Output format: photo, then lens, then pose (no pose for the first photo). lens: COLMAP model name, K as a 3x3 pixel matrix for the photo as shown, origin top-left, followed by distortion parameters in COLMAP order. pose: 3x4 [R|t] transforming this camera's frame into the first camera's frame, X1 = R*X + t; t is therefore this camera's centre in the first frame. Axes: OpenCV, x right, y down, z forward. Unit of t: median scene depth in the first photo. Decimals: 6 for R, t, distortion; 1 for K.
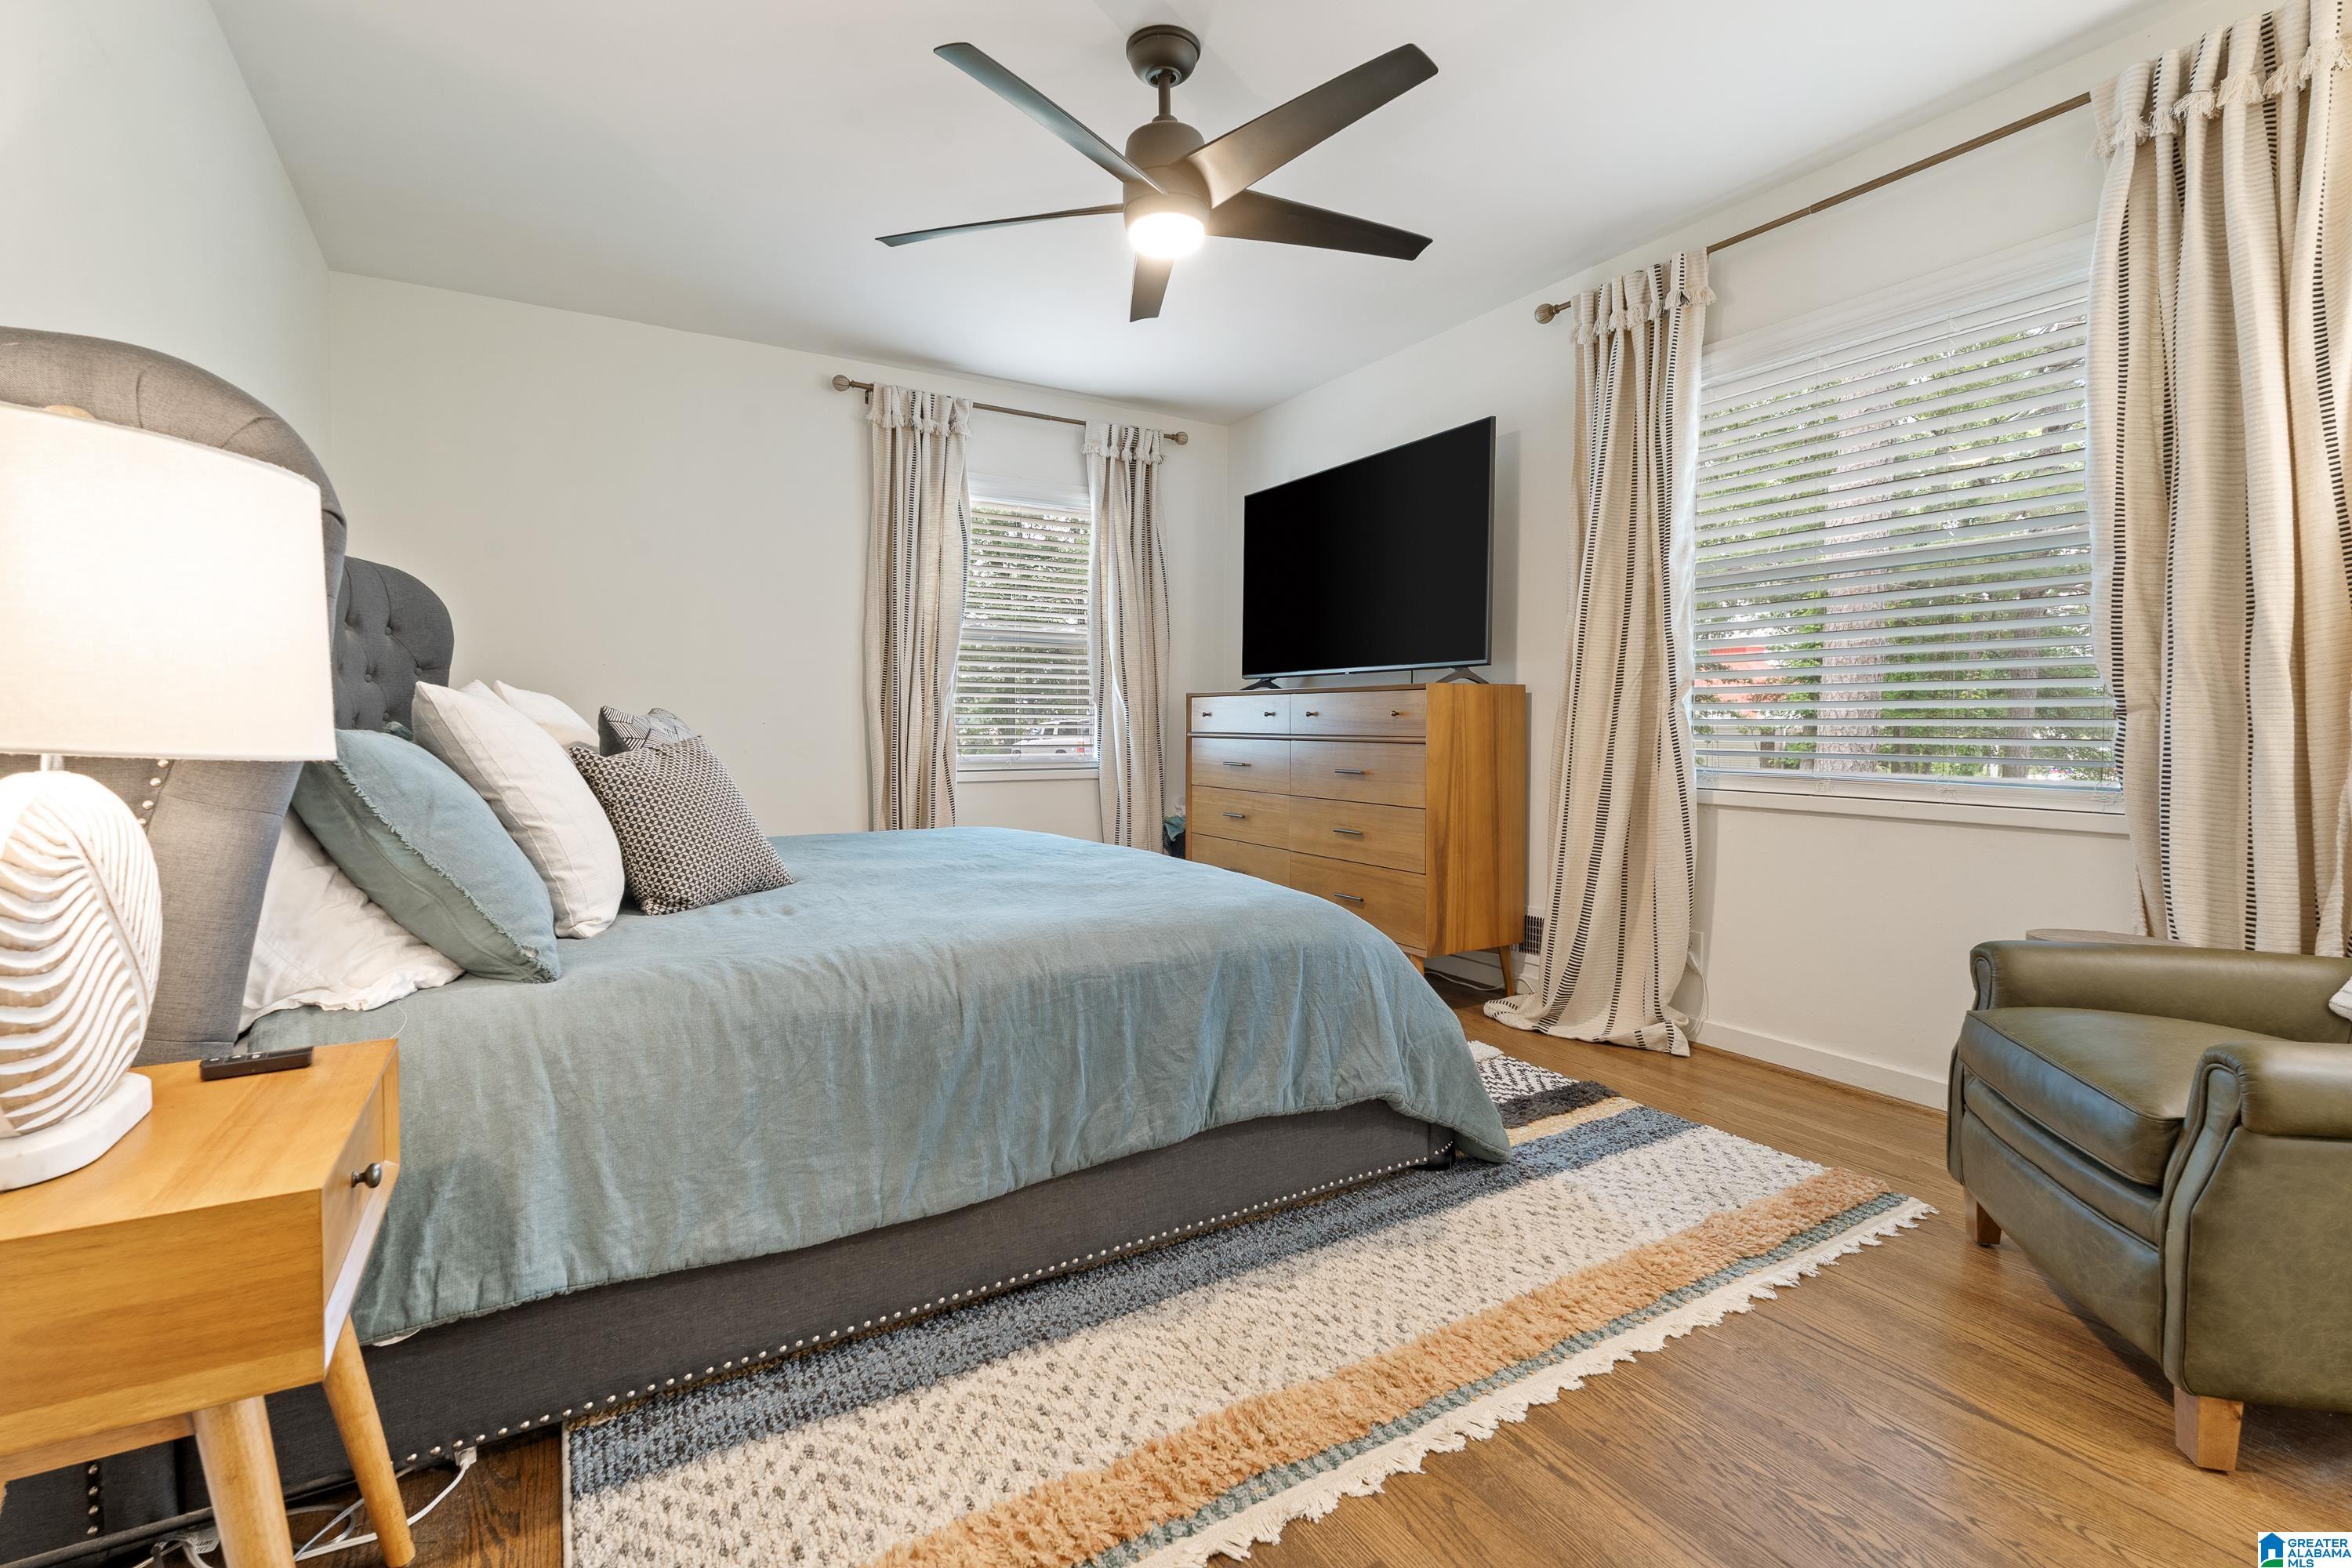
lens RADIAL K [[1048.1, 0, 1168.2], [0, 1048.1, 729.0], [0, 0, 1]] dist [-0.002729, -0.000030]
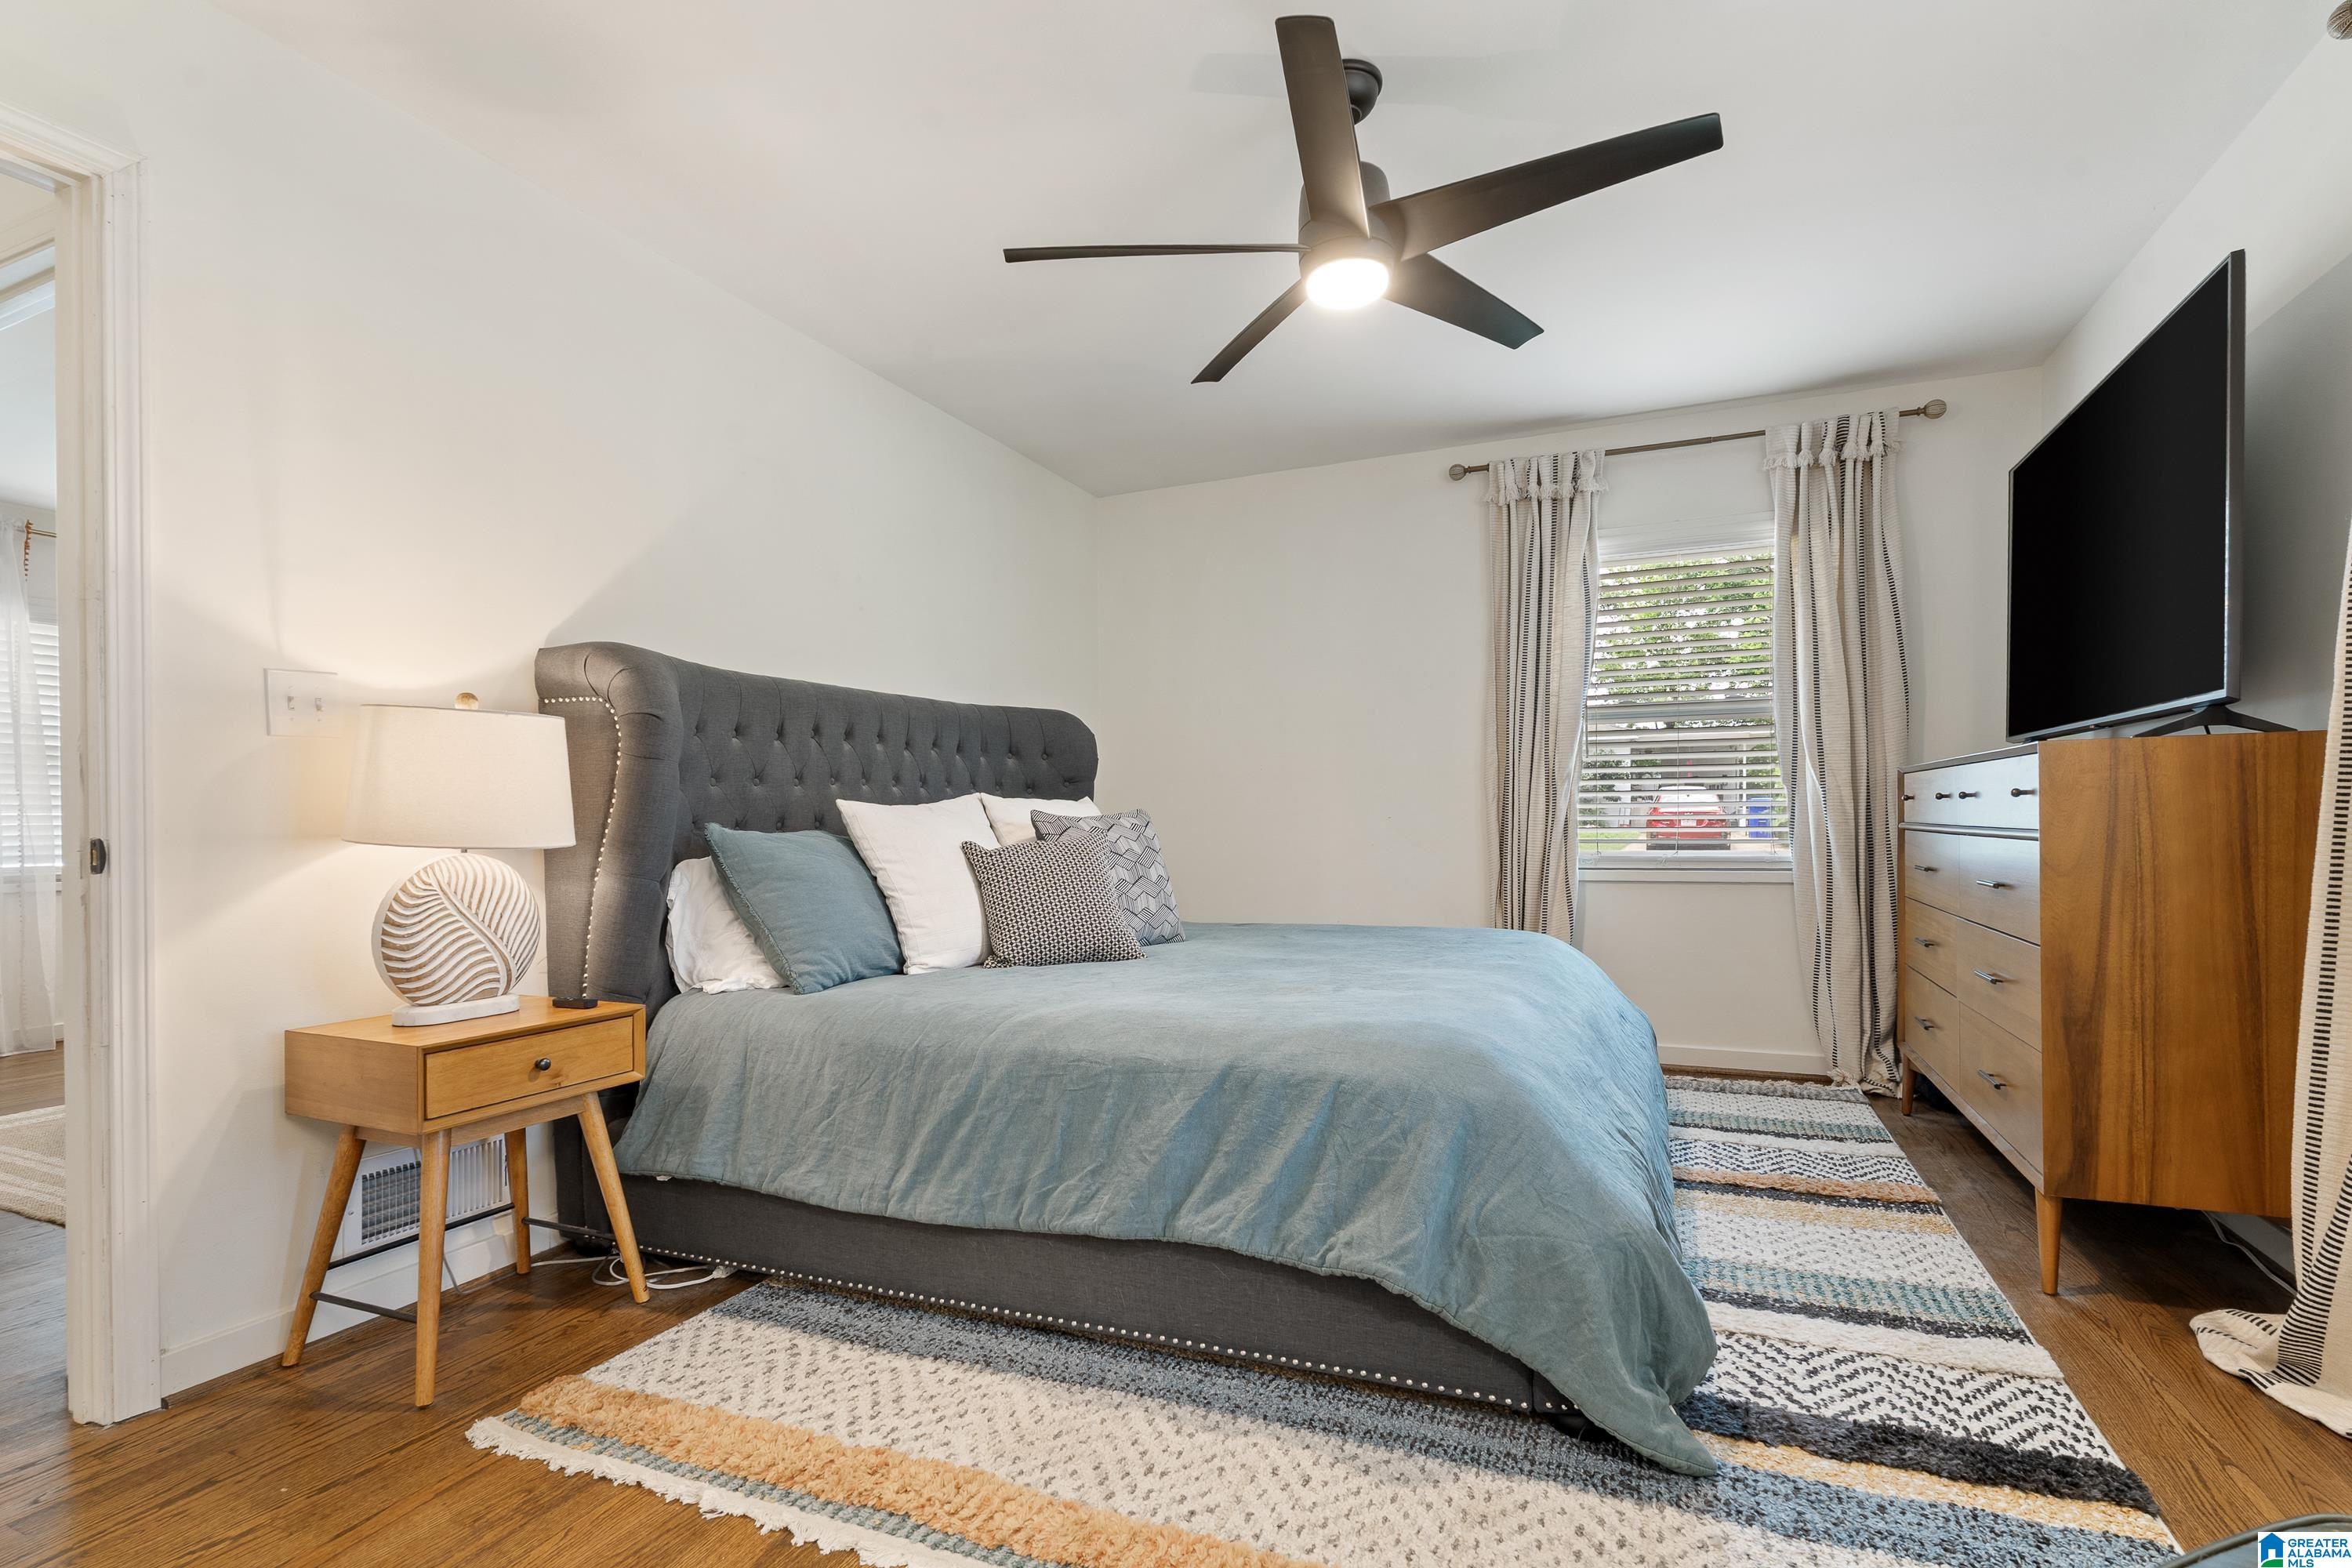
lens RADIAL K [[1112.0, 0, 1184.0], [0, 1112.0, 801.9], [0, 0, 1]] dist [0.000426, 0.000553]
pose [[0.594247, -0.020722, -0.804016, 0.687471], [0.010202, 0.999782, -0.018227, -0.004268], [0.804218, 0.002628, 0.594329, 0.311517]]
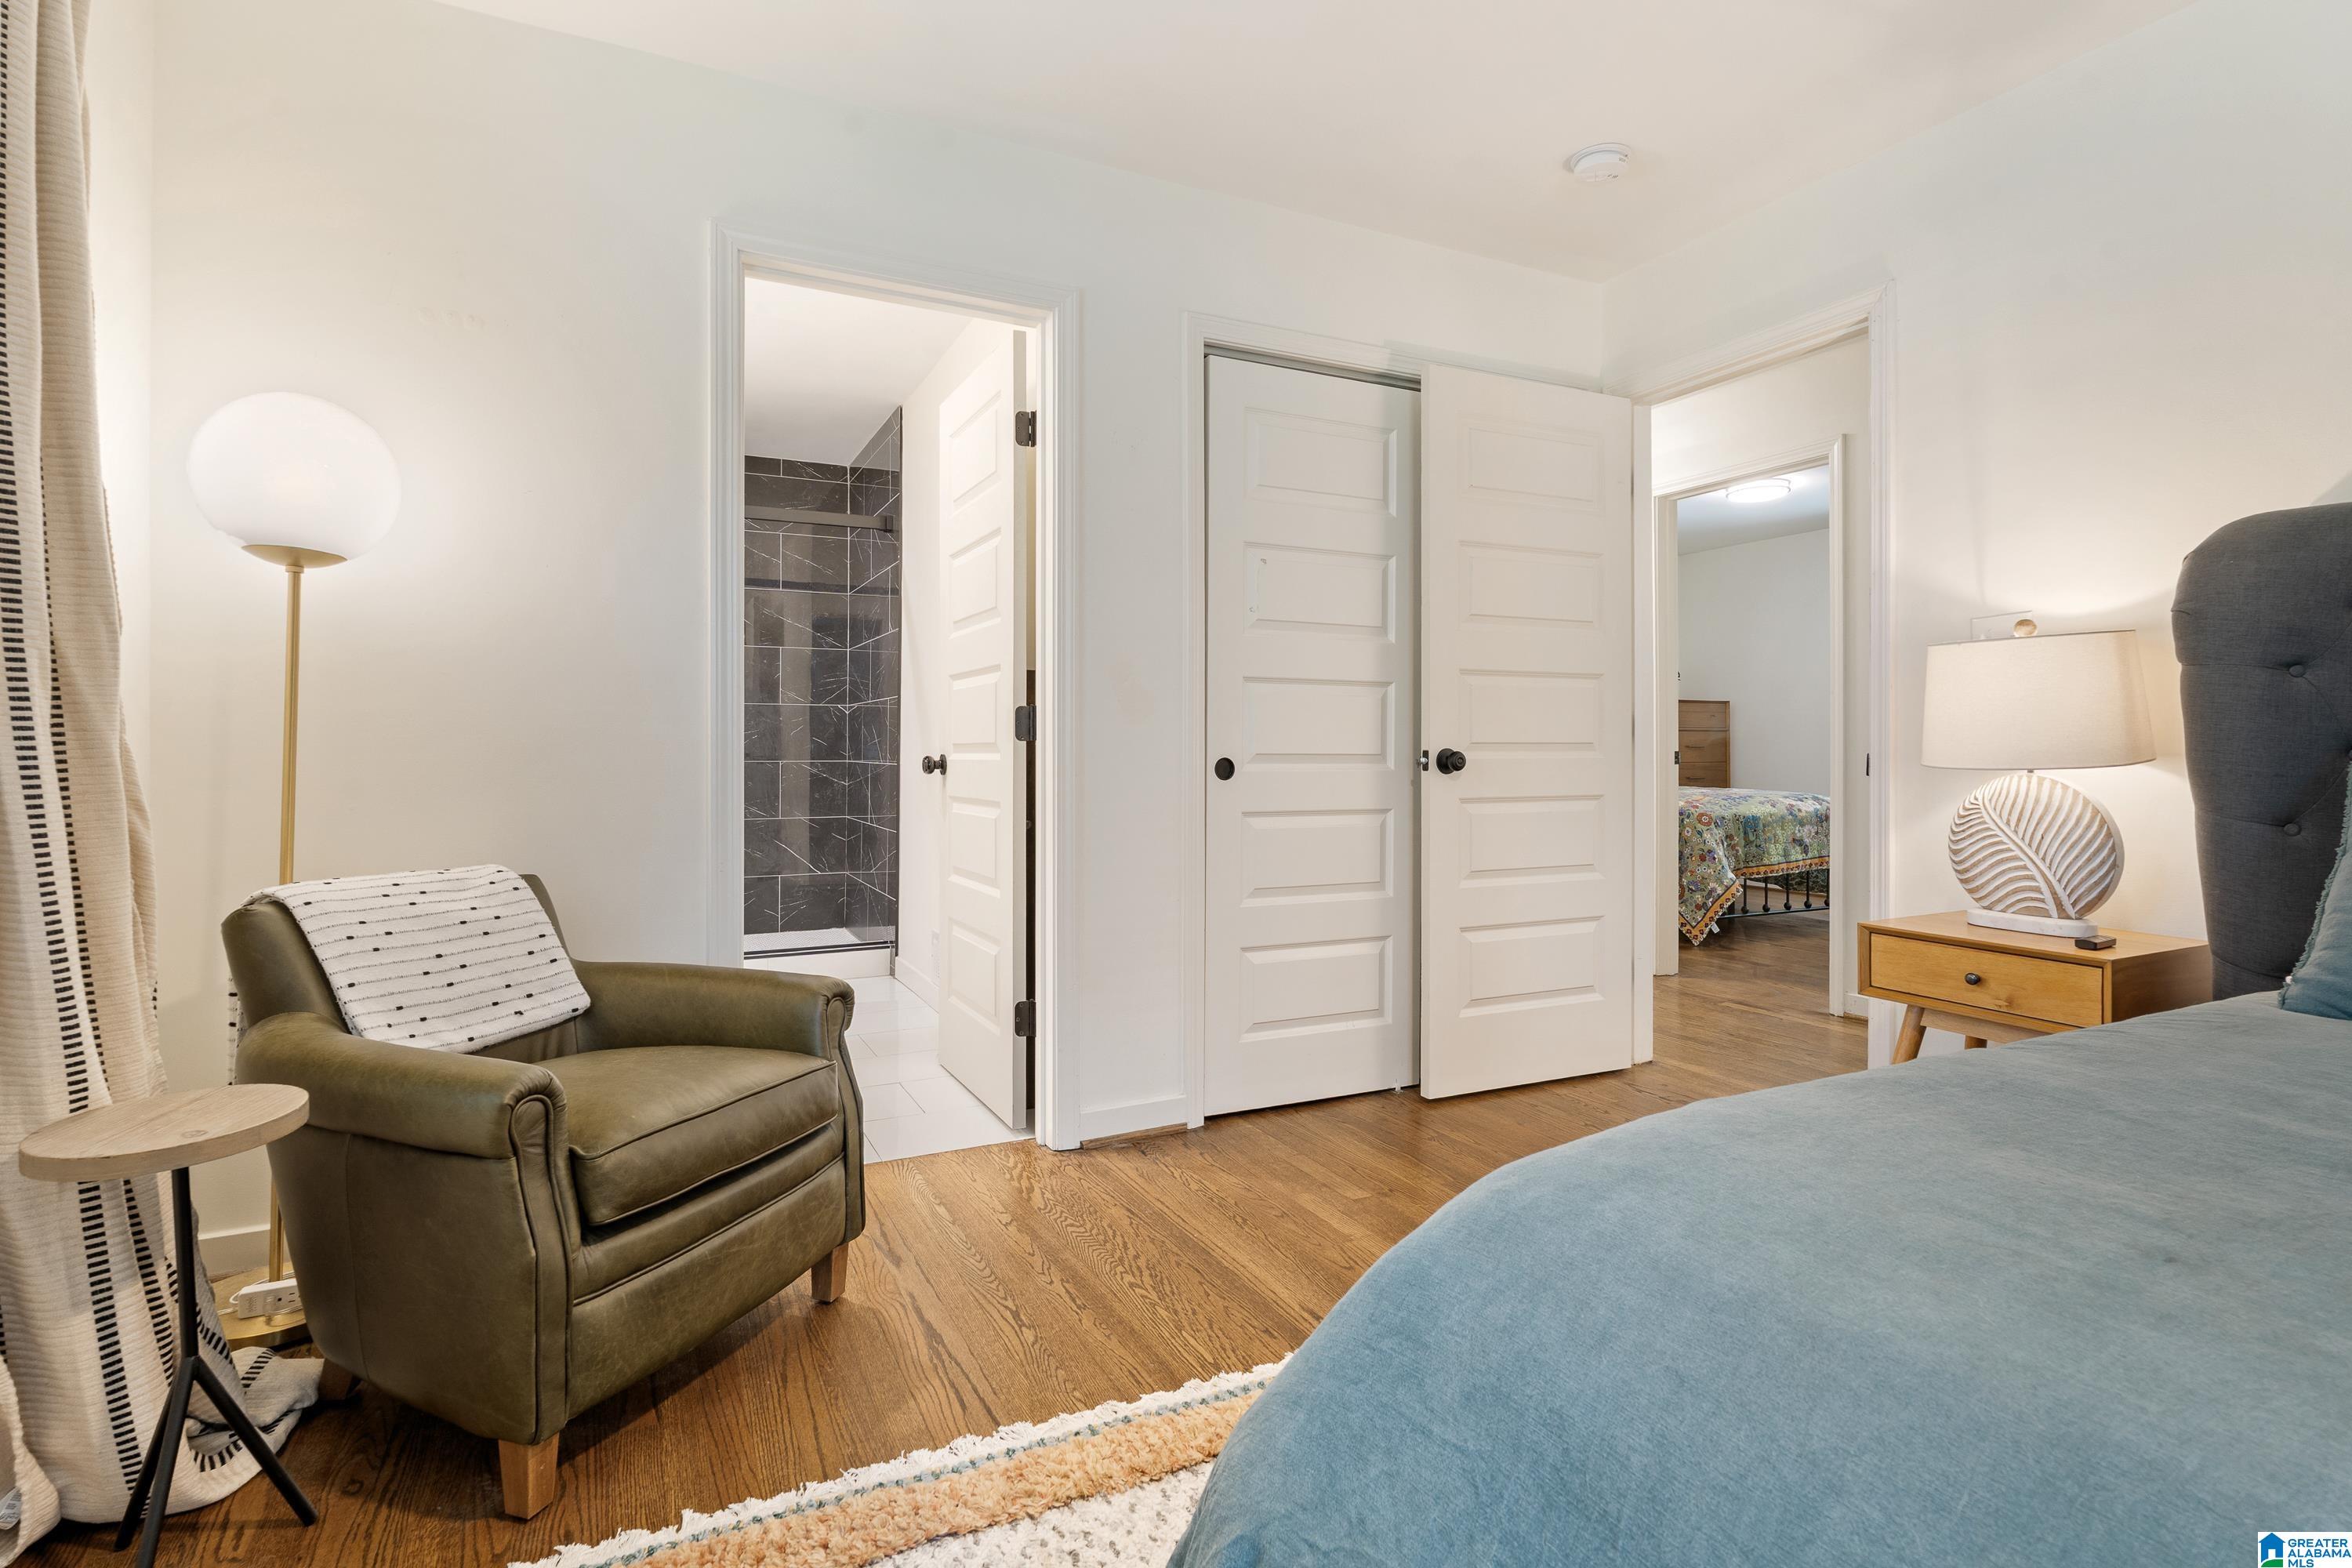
lens RADIAL K [[1152.0, 0, 1176.6], [0, 1152.0, 772.0], [0, 0, 1]] dist [-0.000238, -0.000020]
pose [[-0.997145, -0.004740, 0.075358, 0.249478], [-0.003445, 0.999844, 0.017299, -0.000604], [-0.075428, 0.016990, -0.997006, 1.424170]]
